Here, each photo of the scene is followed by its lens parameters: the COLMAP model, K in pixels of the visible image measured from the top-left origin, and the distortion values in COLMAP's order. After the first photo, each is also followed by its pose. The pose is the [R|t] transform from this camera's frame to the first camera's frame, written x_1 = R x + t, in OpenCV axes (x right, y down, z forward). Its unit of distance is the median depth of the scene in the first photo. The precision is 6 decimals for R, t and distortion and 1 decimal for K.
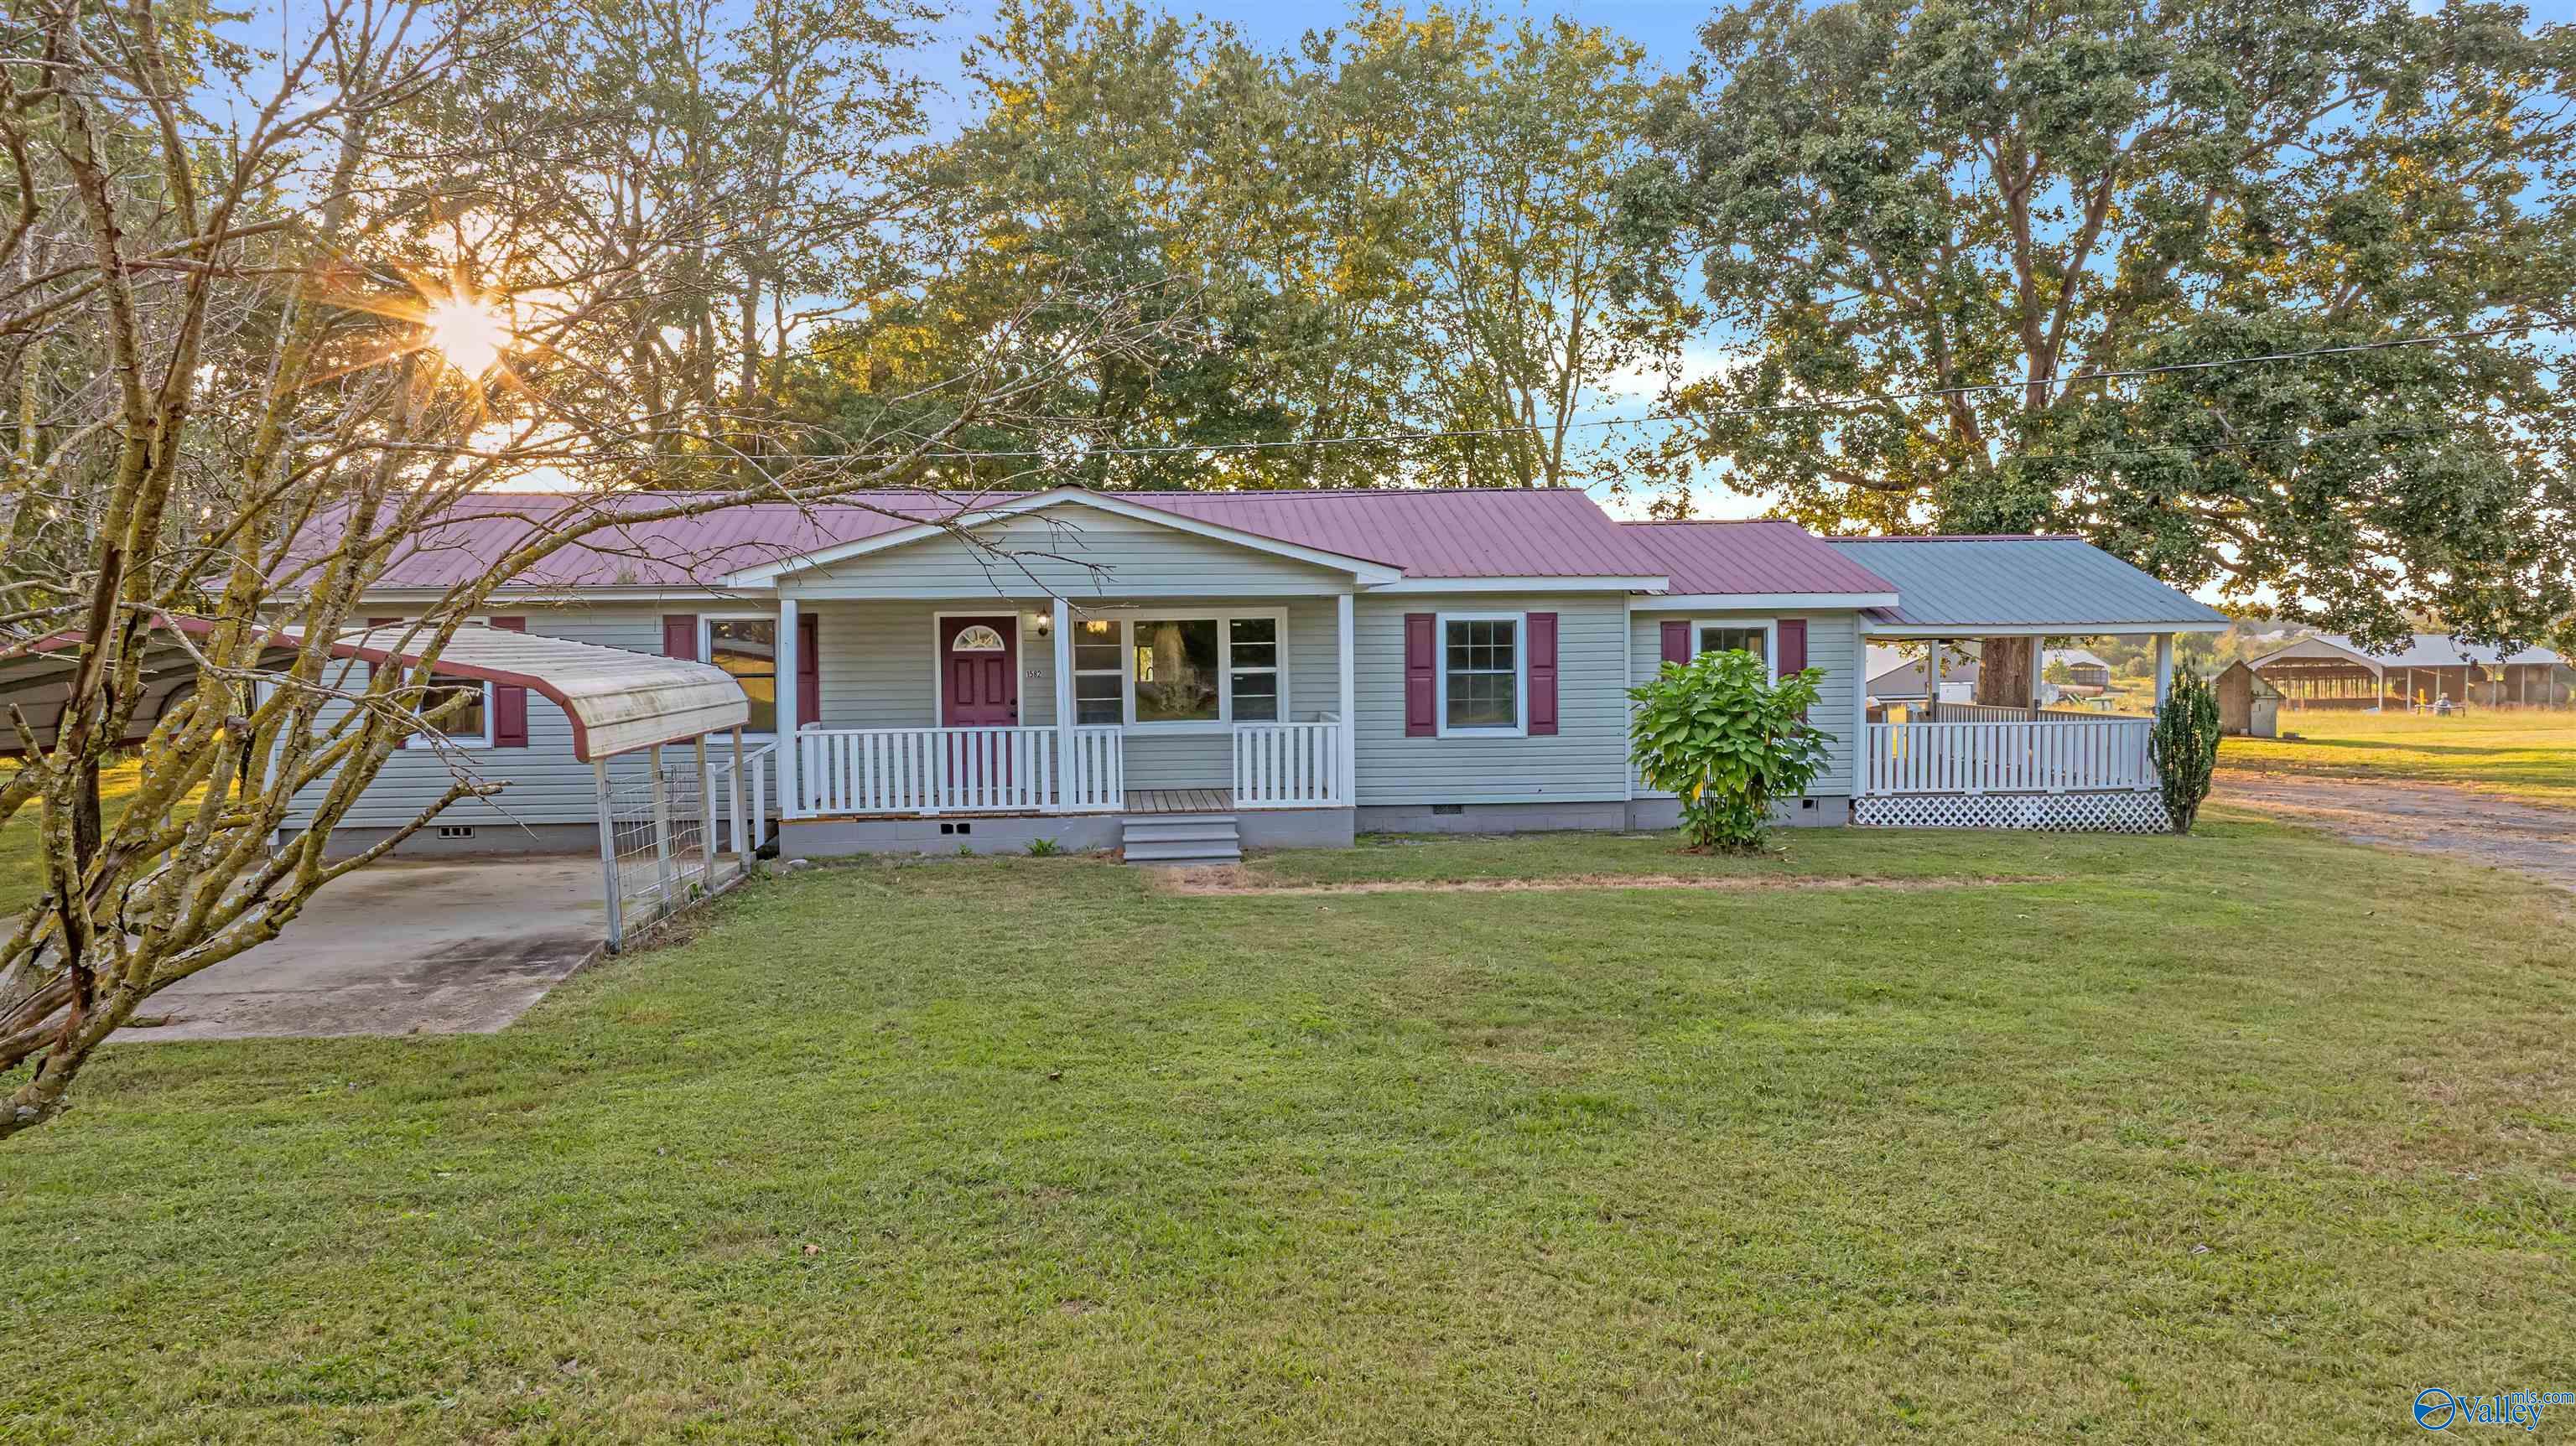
lens RADIAL K [[1812.5, 0, 1291.9], [0, 1812.5, 727.1], [0, 0, 1]] dist [-0.001021, -0.064225]
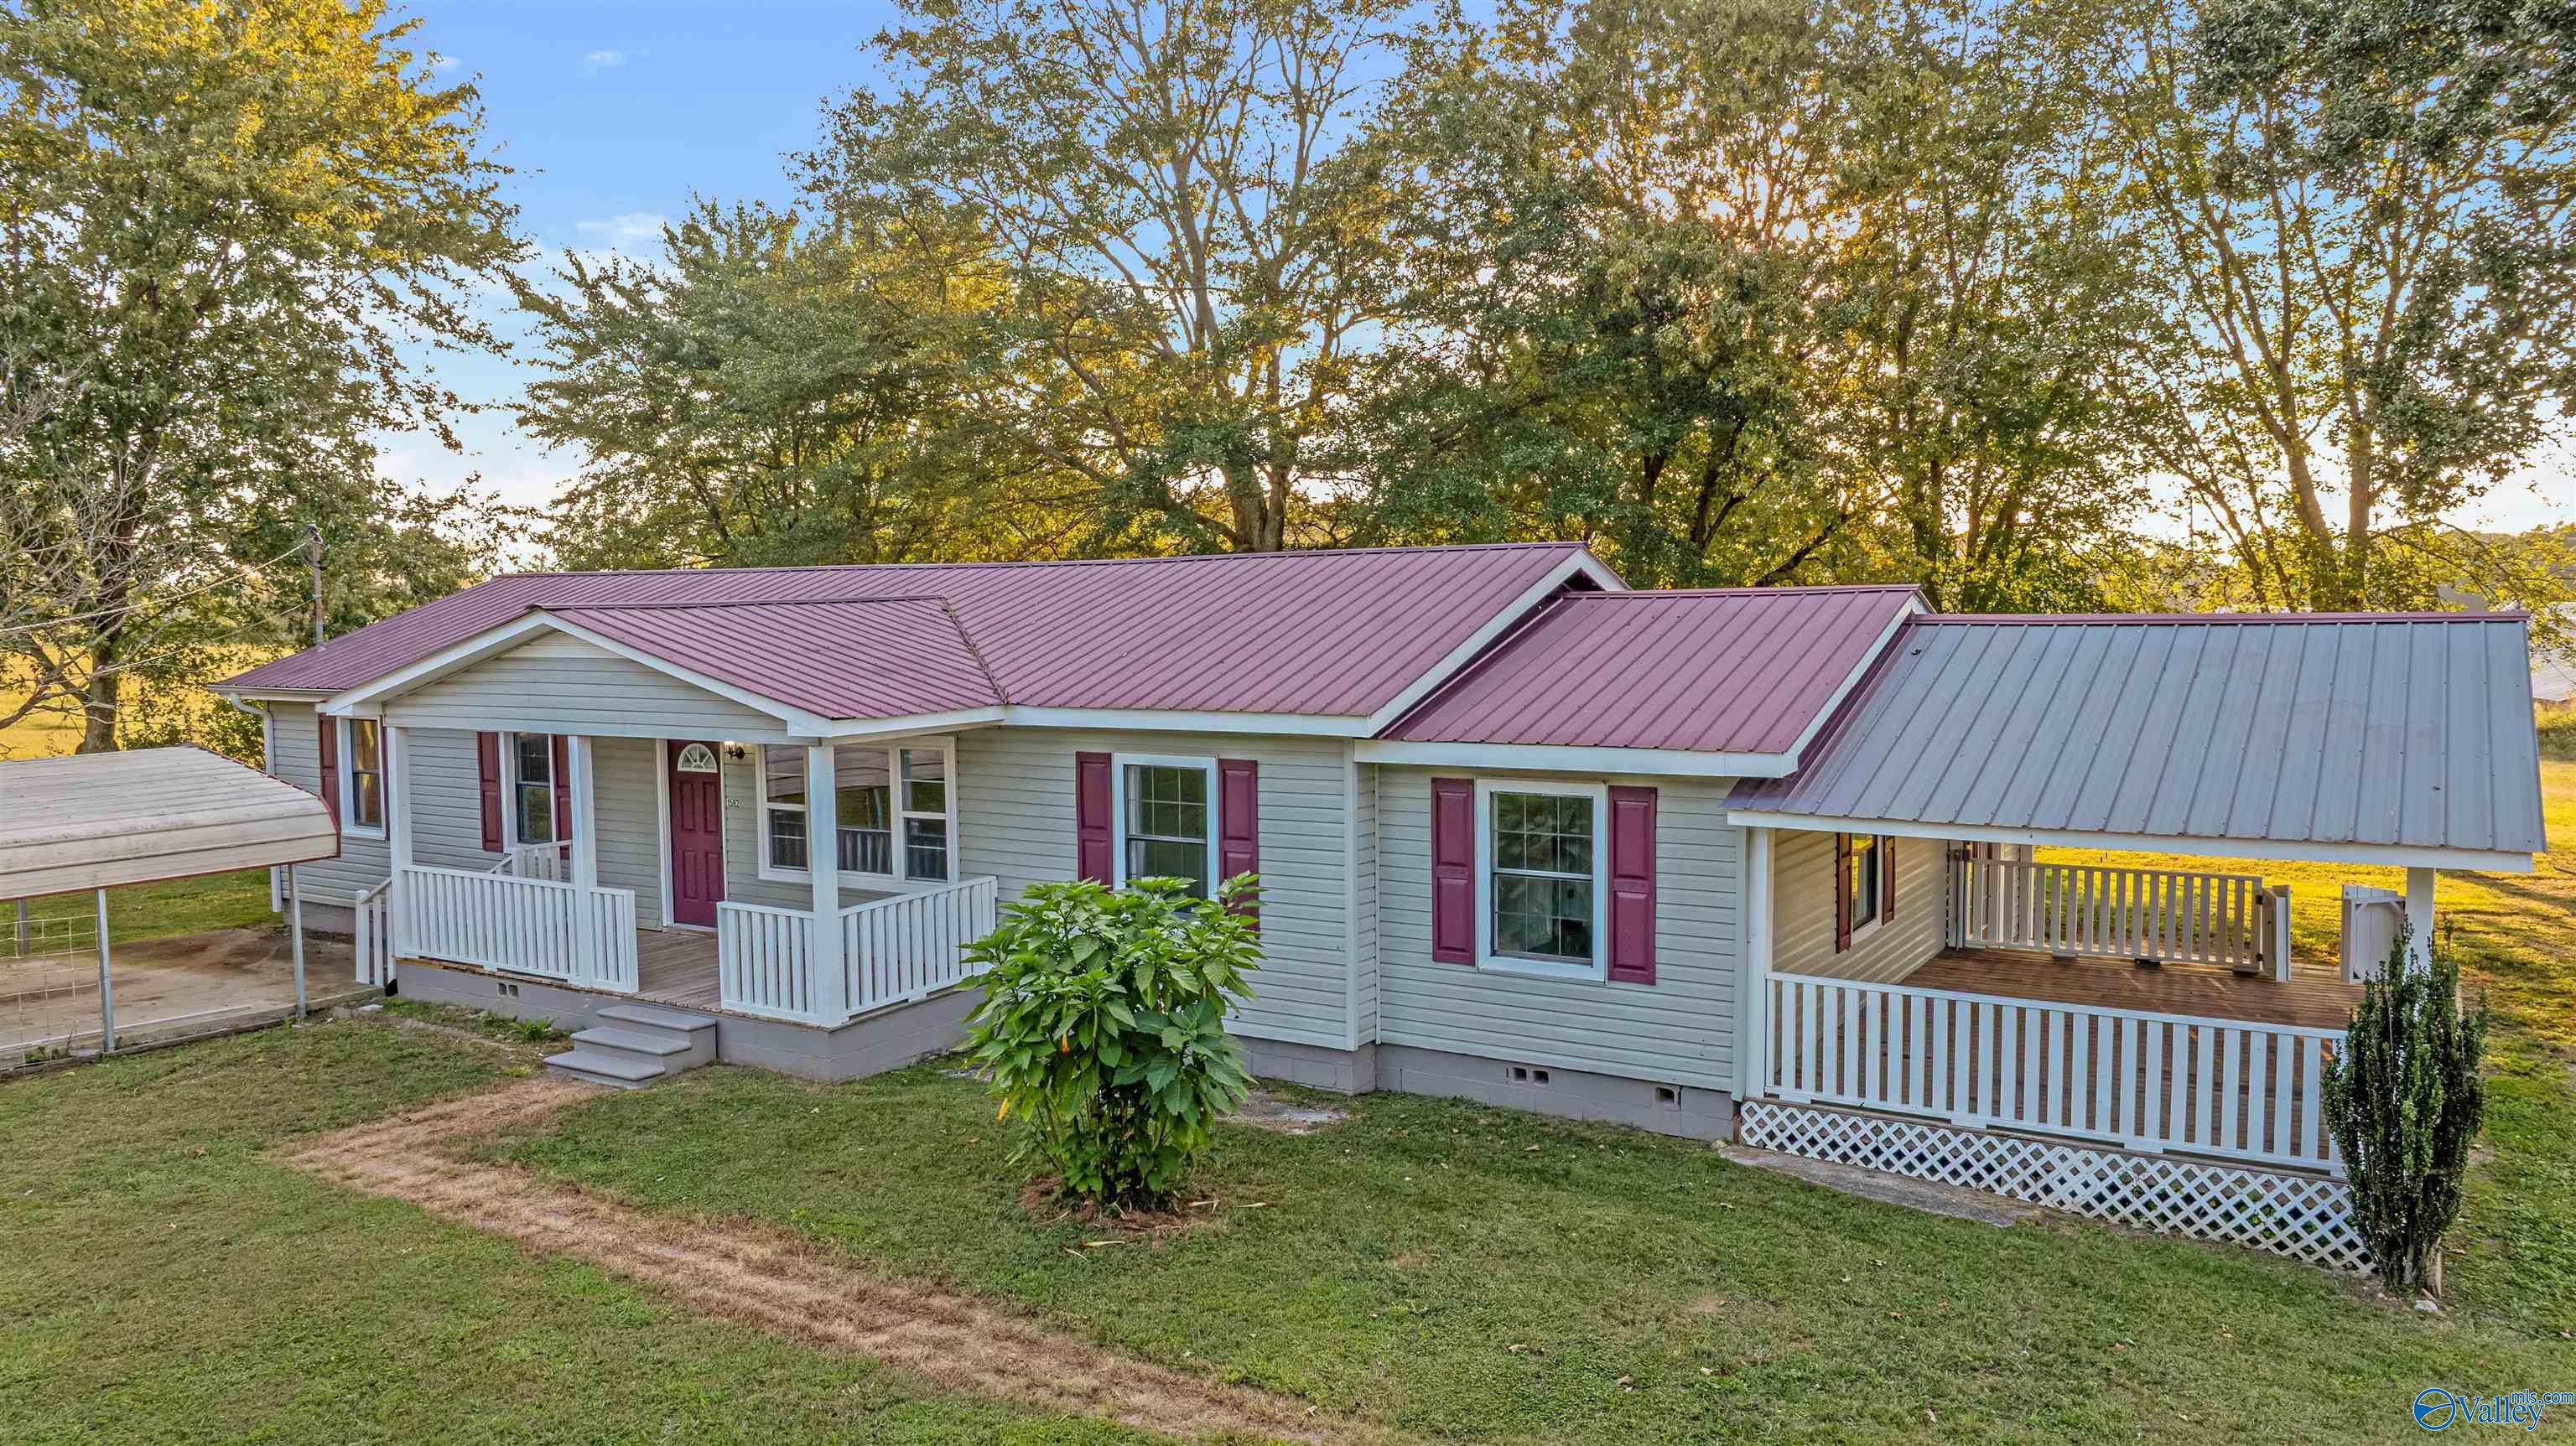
lens RADIAL K [[1820.2, 0, 1288.0], [0, 1820.2, 723.0], [0, 0, 1]] dist [-0.044540, 0.045306]
pose [[0.783314, 0.044657, -0.620021, 0.583587], [-0.026652, 0.998912, 0.038276, -0.105013], [0.621055, -0.013457, 0.783651, 0.484207]]
